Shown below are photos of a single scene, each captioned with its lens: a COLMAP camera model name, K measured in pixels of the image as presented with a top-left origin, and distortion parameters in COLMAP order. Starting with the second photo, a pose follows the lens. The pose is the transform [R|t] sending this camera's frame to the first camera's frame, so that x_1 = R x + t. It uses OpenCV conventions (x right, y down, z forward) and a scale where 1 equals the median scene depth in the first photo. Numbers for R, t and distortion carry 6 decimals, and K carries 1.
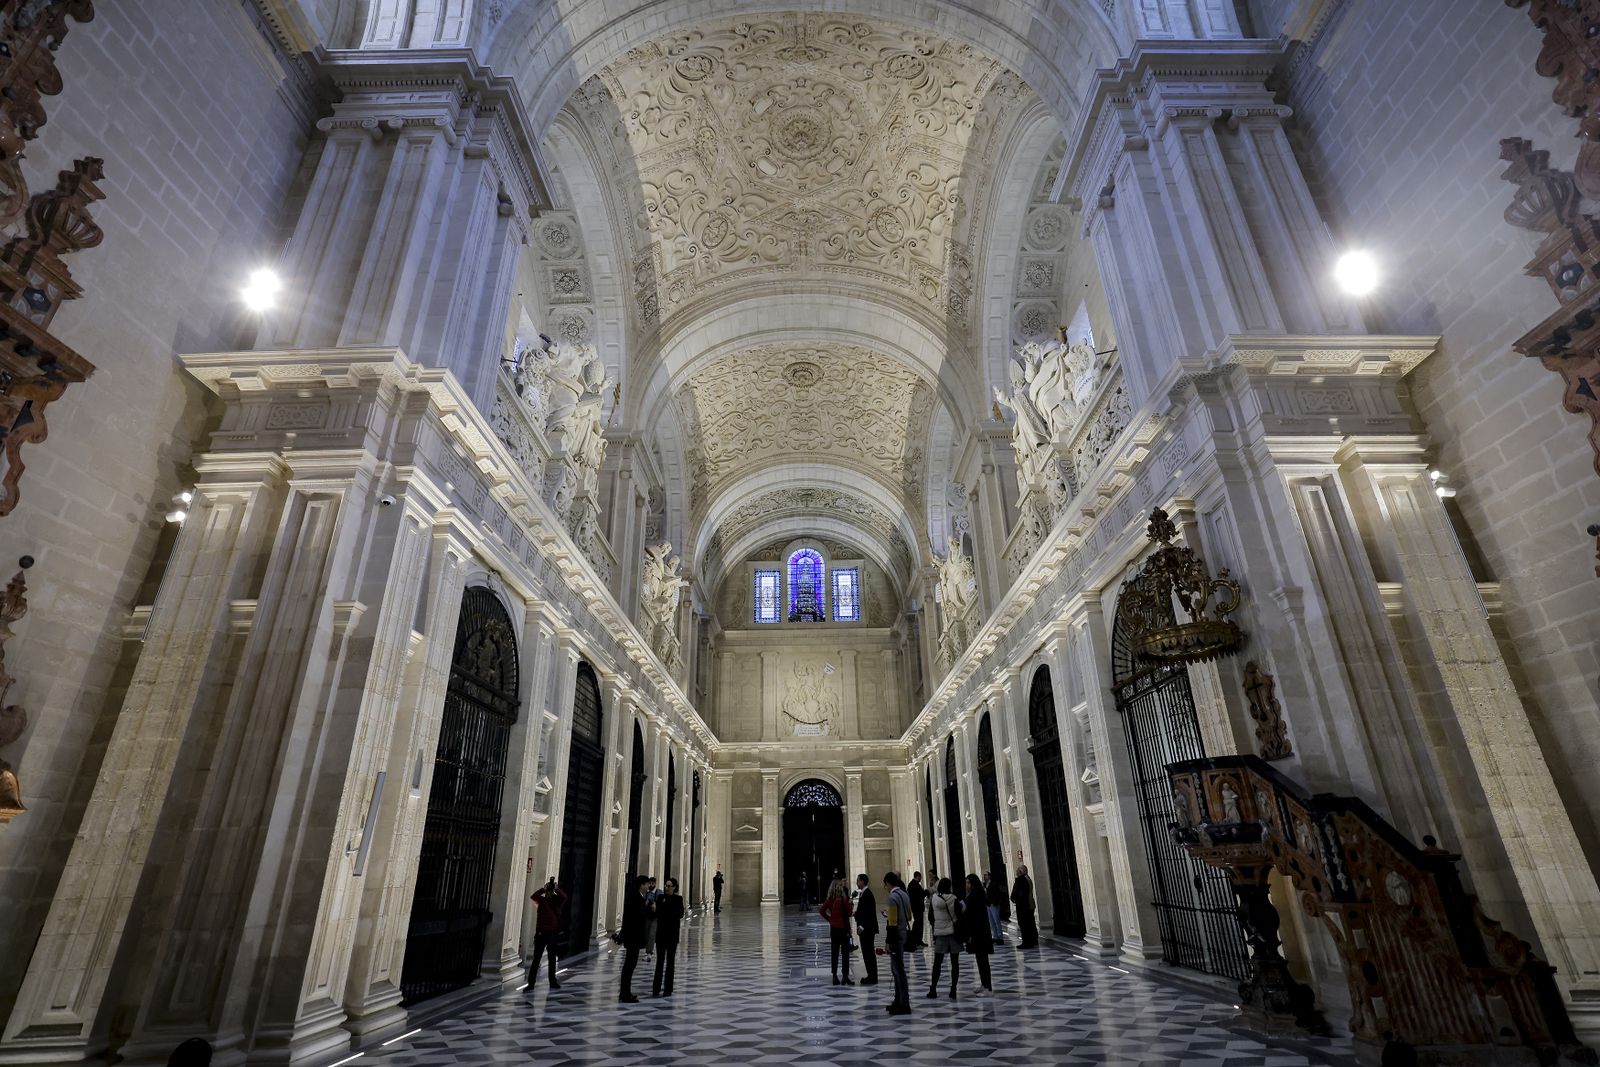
lens RADIAL K [[744.6, 0, 787.6], [0, 744.6, 543.9], [0, 0, 1]] dist [-0.023254, 0.008656]
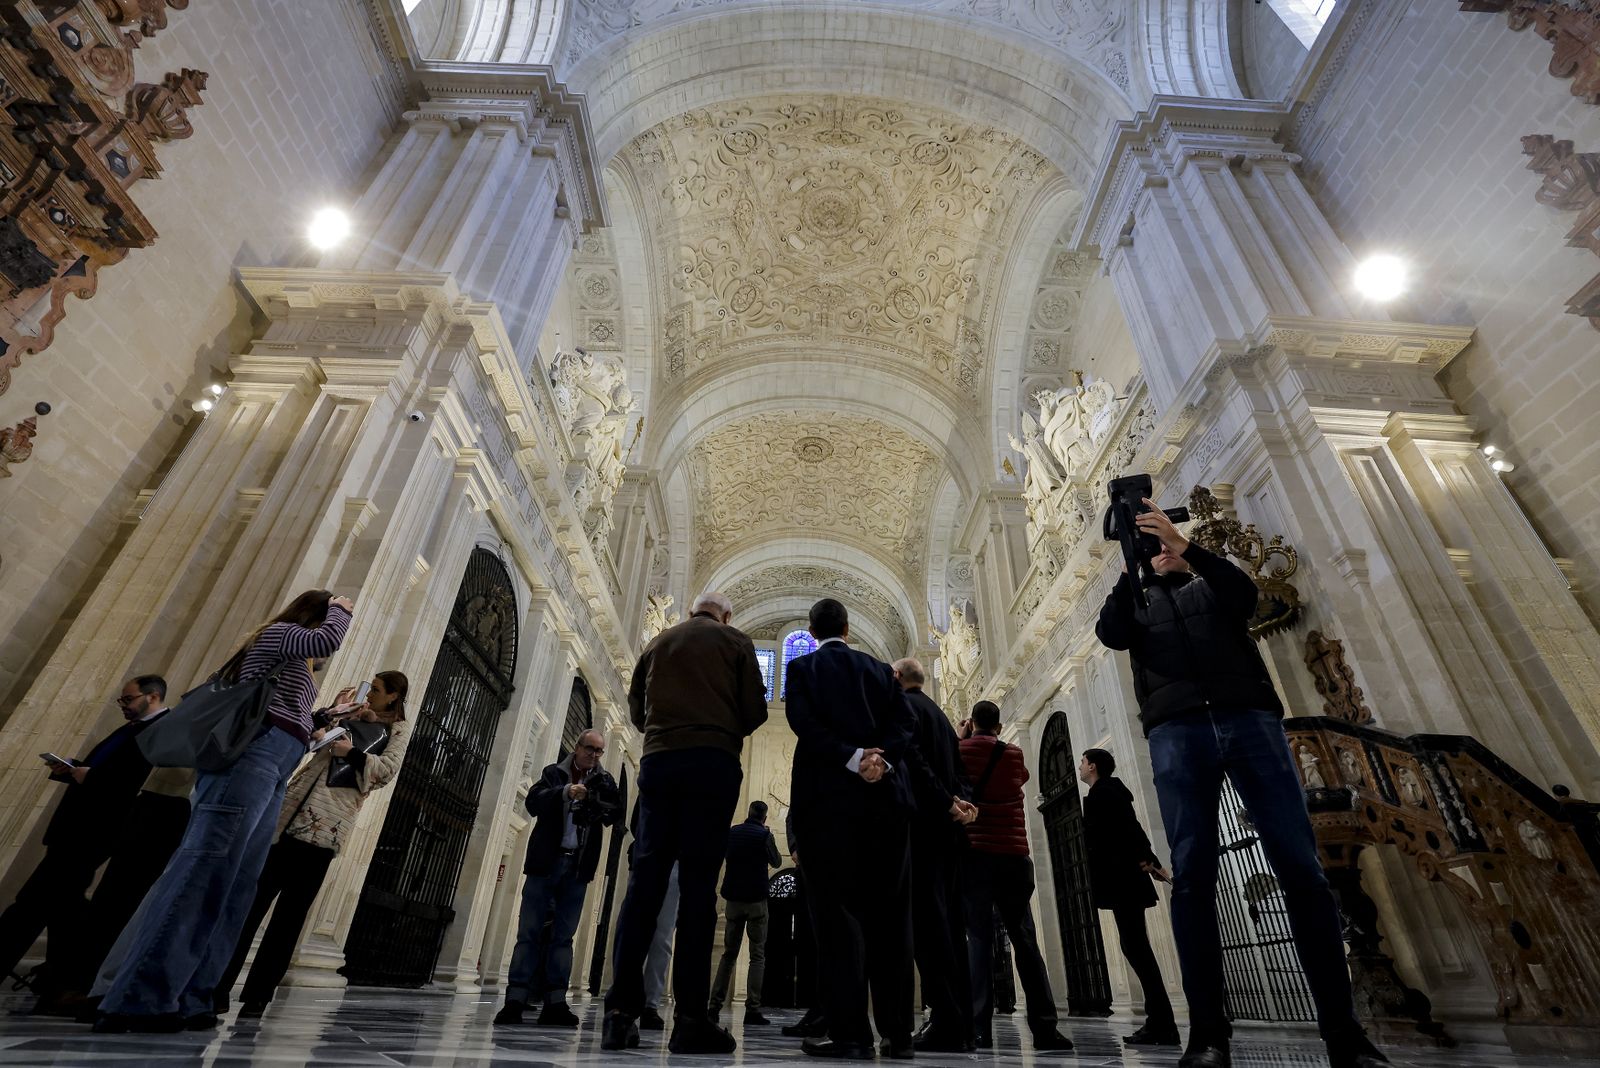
lens RADIAL K [[716.8, 0, 775.1], [0, 716.8, 530.7], [0, 0, 1]] dist [-0.028347, 0.008013]
pose [[0.997665, 0.067387, -0.011127, -0.043847], [-0.068290, 0.981542, -0.178638, 0.222264], [-0.001117, 0.178981, 0.983852, 0.094933]]
